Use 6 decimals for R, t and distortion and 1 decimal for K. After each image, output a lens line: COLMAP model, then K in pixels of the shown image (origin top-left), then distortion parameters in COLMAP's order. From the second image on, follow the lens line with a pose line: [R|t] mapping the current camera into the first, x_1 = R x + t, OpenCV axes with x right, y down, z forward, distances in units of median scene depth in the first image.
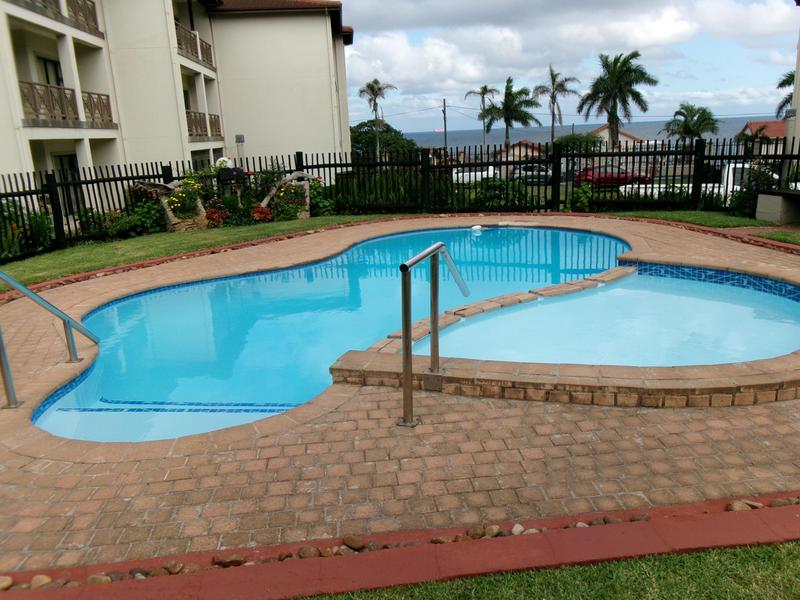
lens RADIAL K [[651.1, 0, 401.1], [0, 651.1, 295.8], [0, 0, 1]] dist [0.003232, -0.002190]
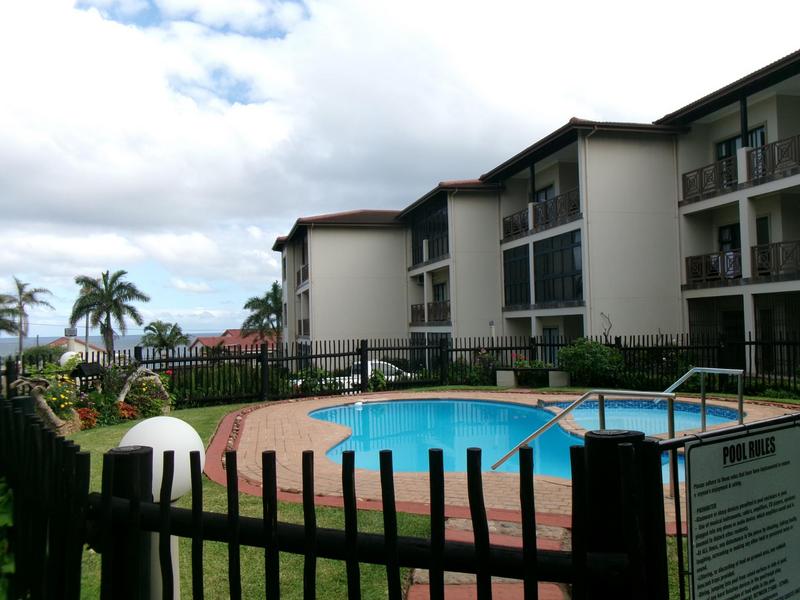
lens RADIAL K [[651.1, 0, 403.3], [0, 651.1, 300.7], [0, 0, 1]] dist [0.003232, -0.002190]
pose [[0.653297, 0.060017, 0.754719, -0.145307], [0.179561, 0.956129, -0.231465, 0.001800], [-0.735500, 0.286733, 0.613860, 0.022009]]
